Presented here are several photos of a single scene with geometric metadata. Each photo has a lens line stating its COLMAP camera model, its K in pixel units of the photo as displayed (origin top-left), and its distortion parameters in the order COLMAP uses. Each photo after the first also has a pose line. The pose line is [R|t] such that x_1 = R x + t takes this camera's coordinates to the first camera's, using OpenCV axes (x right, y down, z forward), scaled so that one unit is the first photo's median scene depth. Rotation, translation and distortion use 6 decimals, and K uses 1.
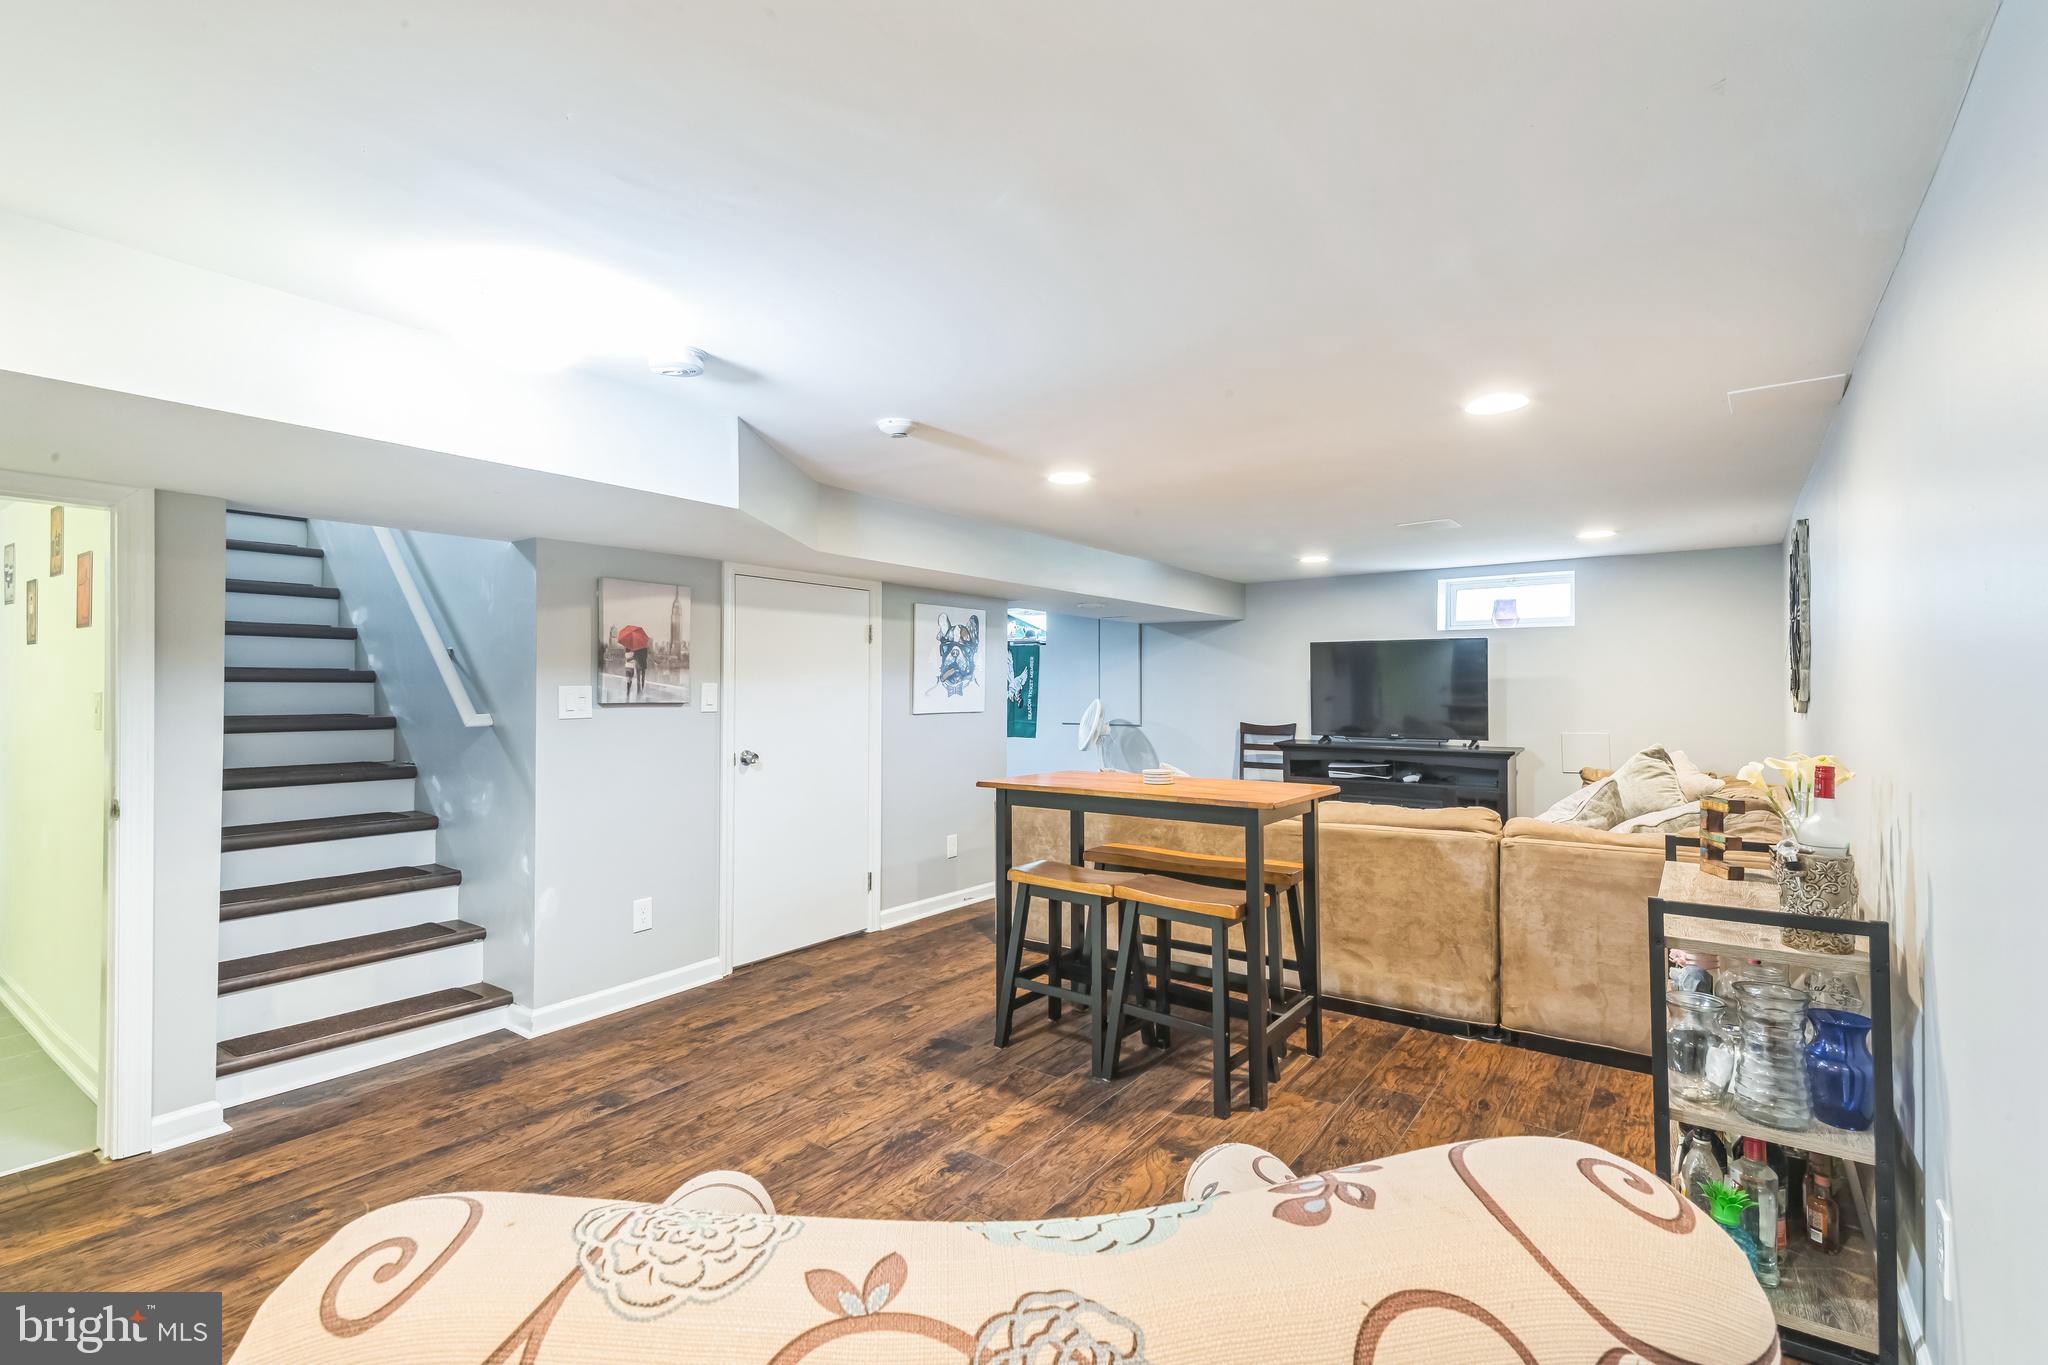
lens RADIAL K [[934.4, 0, 1013.8], [0, 934.4, 683.3], [0, 0, 1]] dist [0.048520, -0.017870]
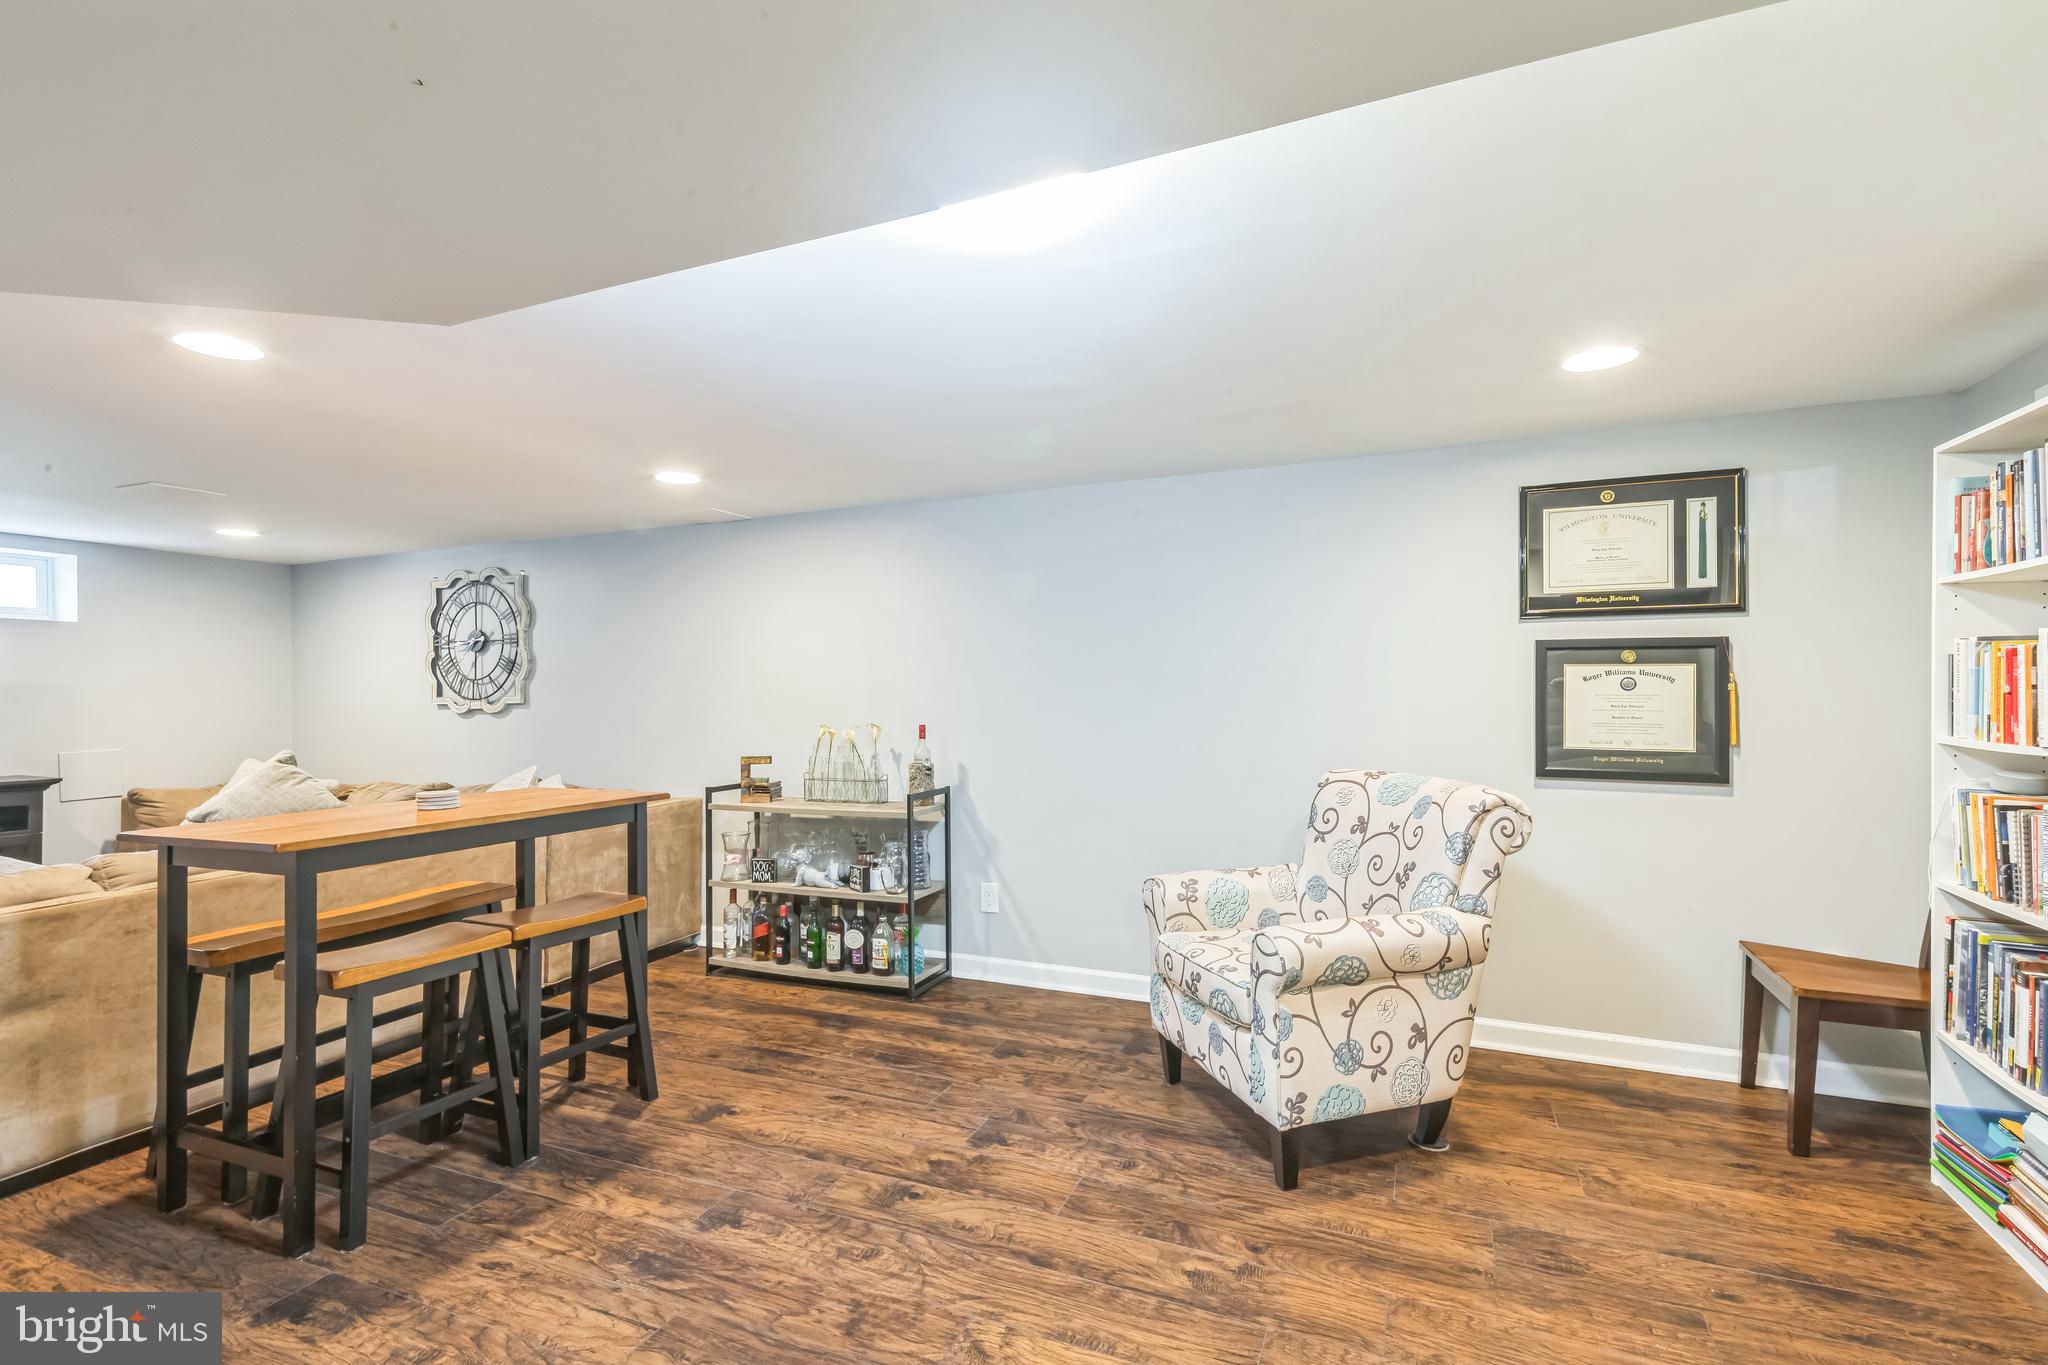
lens RADIAL K [[934.4, 0, 1036.1], [0, 934.4, 689.3], [0, 0, 1]] dist [0.048520, -0.017870]
pose [[-0.235370, 0.009385, 0.971860, -0.475124], [0.003689, 0.999955, -0.008763, 0.009251], [-0.971899, 0.001522, -0.235394, 0.439148]]
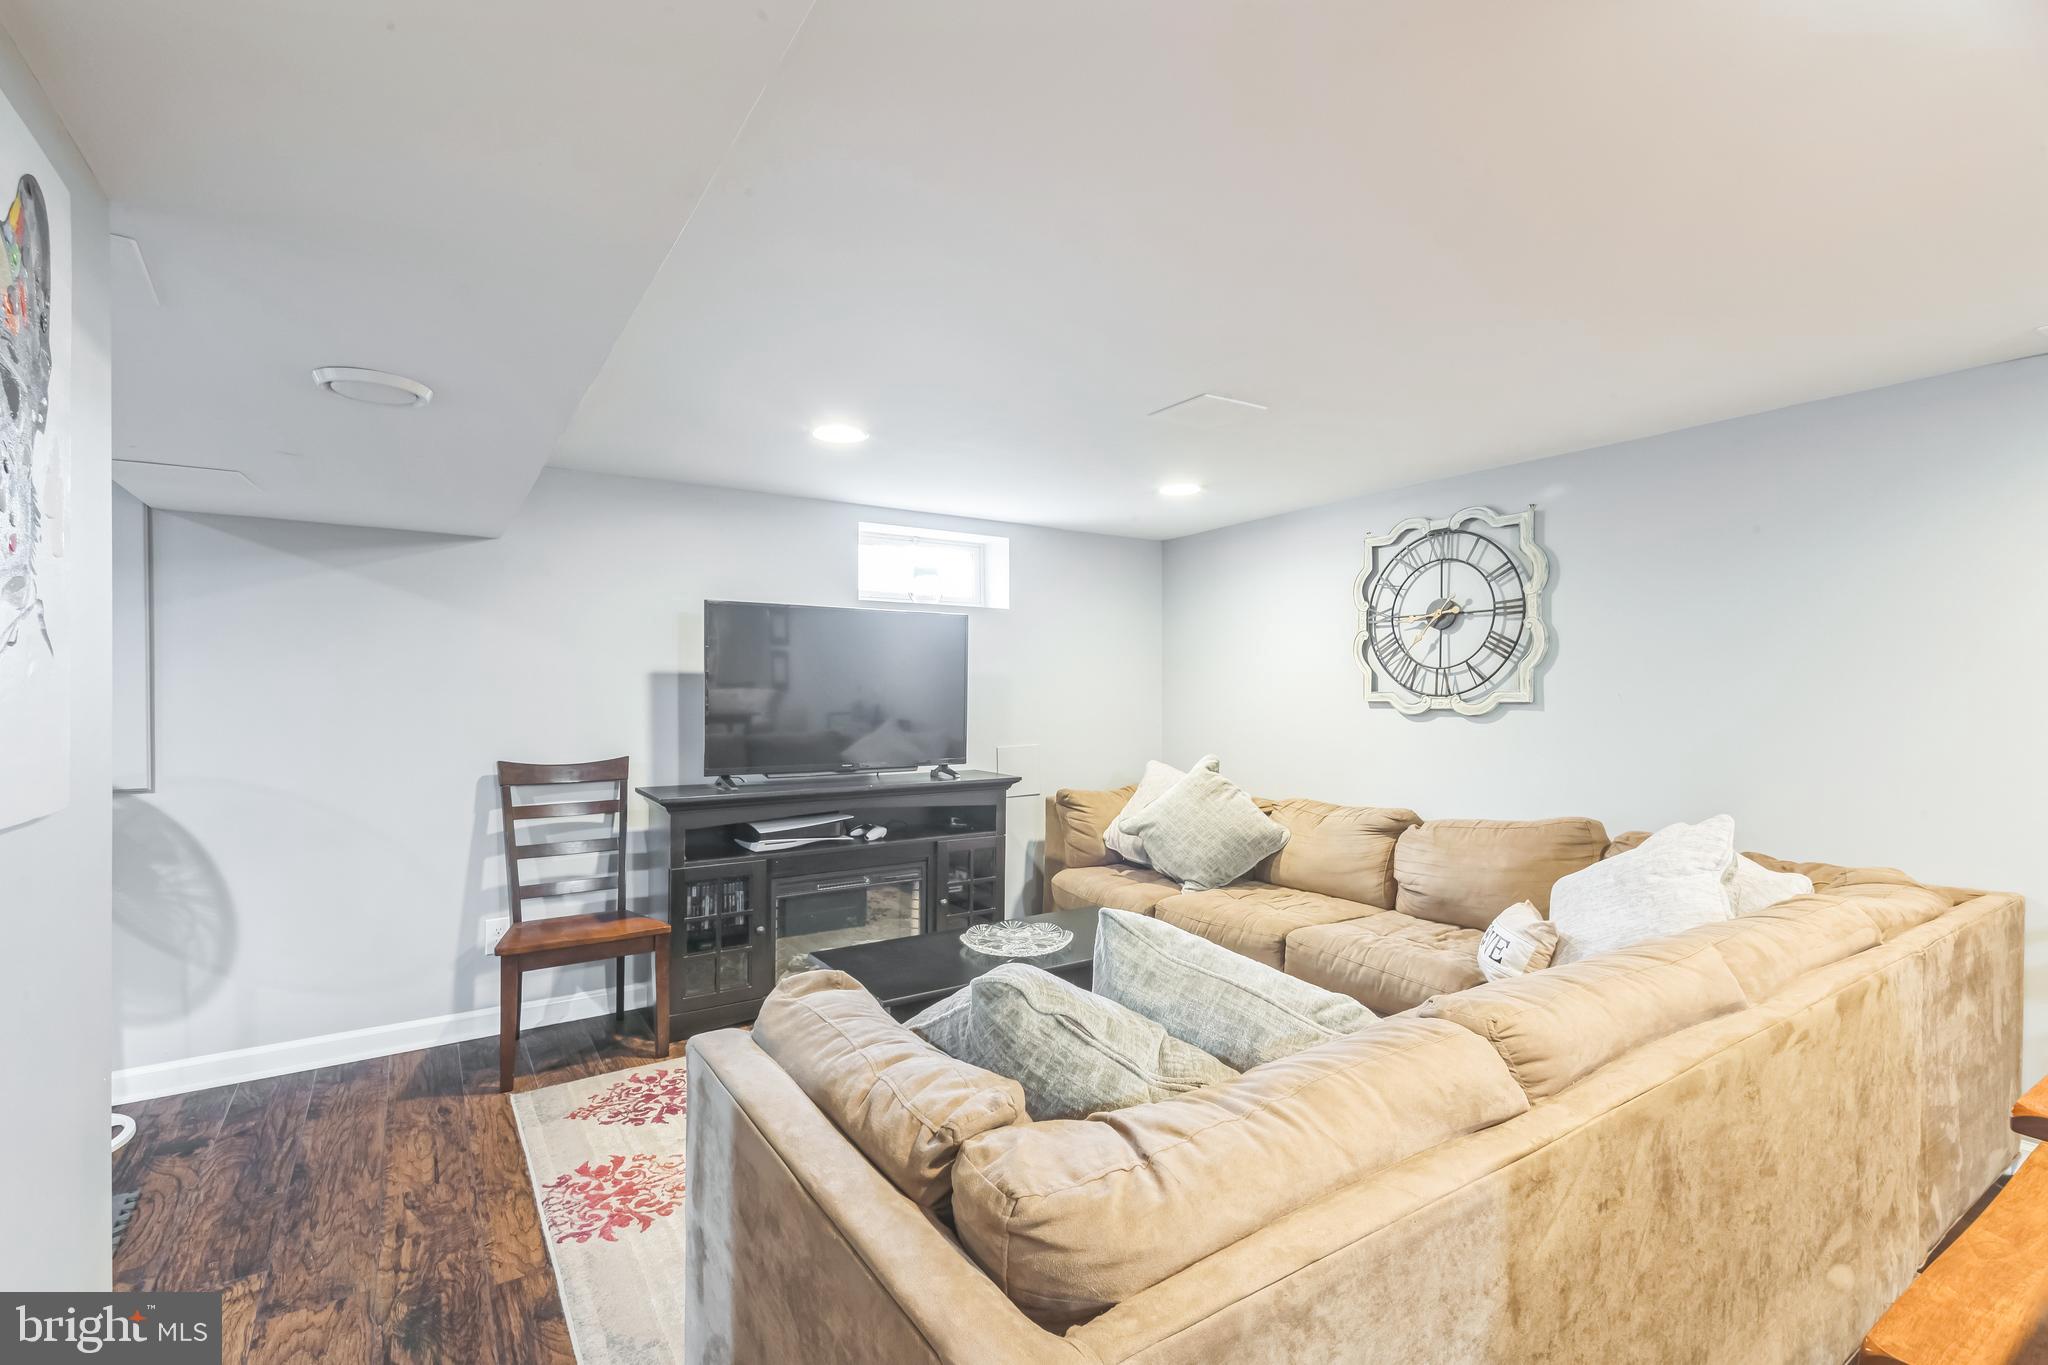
lens RADIAL K [[934.4, 0, 1018.9], [0, 934.4, 698.8], [0, 0, 1]] dist [0.048520, -0.017870]
pose [[0.340676, -0.007147, 0.940154, -0.148099], [-0.006221, 0.999932, 0.009856, 0.006482], [-0.940160, -0.009207, 0.340608, 0.828032]]
